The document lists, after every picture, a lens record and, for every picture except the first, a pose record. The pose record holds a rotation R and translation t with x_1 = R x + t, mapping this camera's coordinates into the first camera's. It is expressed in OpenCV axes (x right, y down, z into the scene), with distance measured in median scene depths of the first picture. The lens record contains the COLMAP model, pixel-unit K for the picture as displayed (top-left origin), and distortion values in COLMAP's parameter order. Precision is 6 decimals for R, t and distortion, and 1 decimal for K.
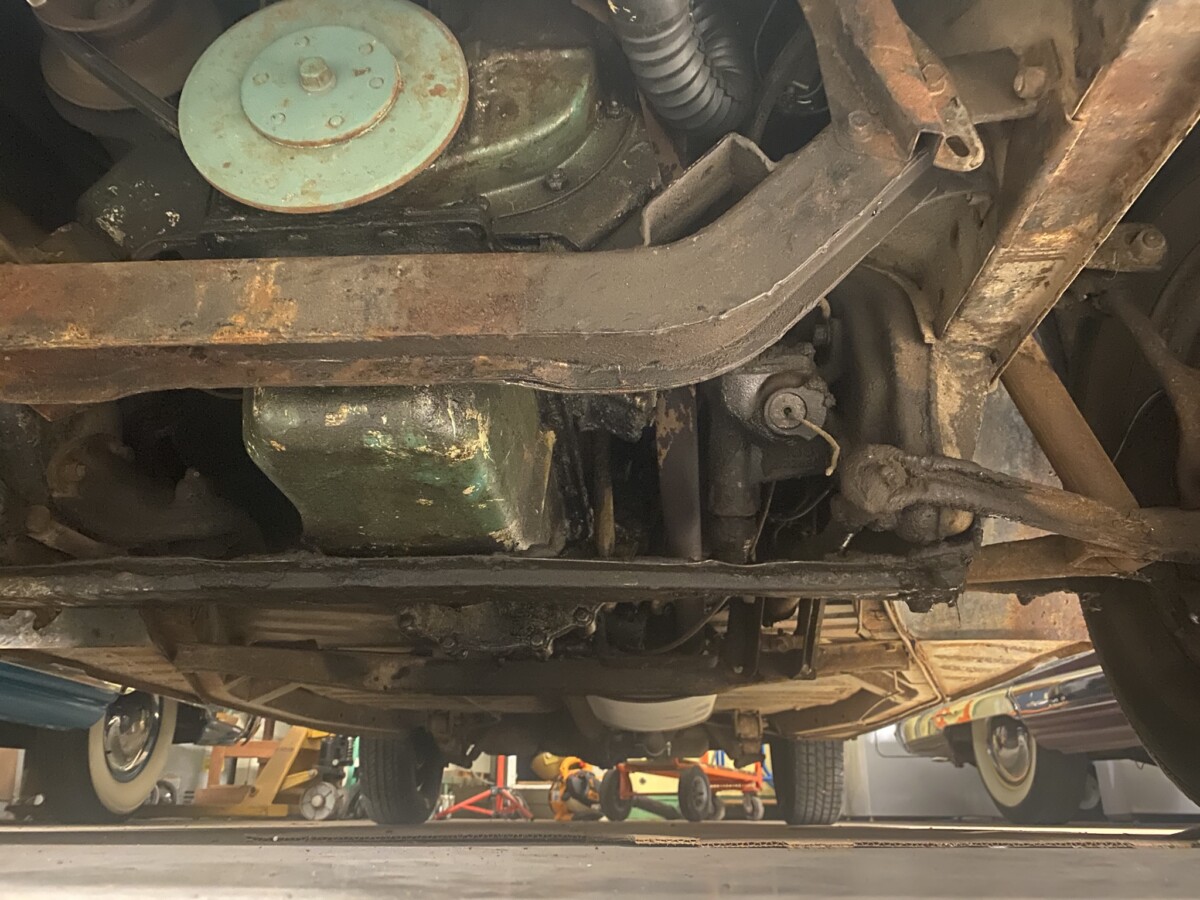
lens RADIAL K [[907.7, 0, 599.4], [0, 907.7, 447.6], [0, 0, 1]] dist [0.030858, -0.037351]
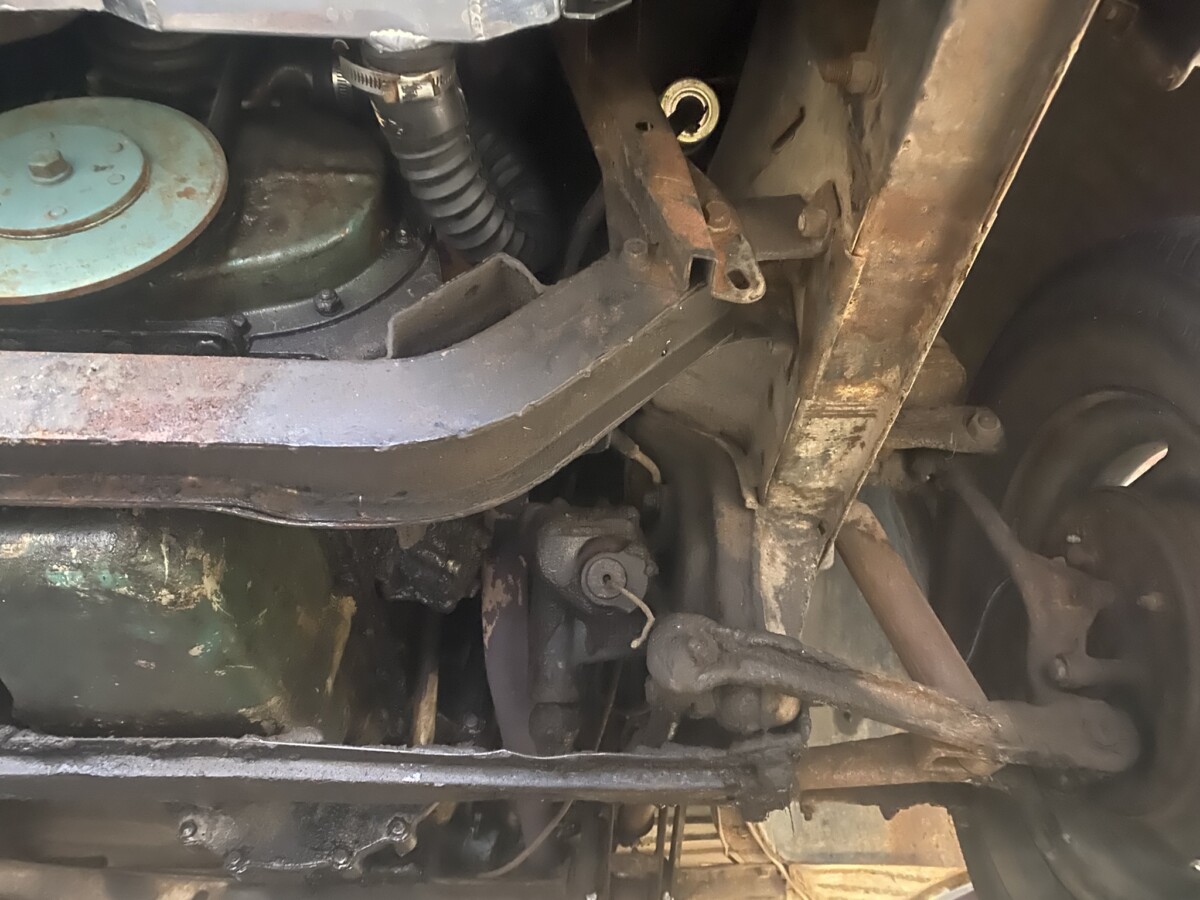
lens RADIAL K [[907.7, 0, 598.9], [0, 907.7, 451.9], [0, 0, 1]] dist [0.030858, -0.037351]
pose [[0.996212, 0.047718, 0.072694, 0.160676], [-0.030391, 0.974324, -0.223090, 0.047216], [-0.081473, 0.220036, 0.972083, 0.119939]]
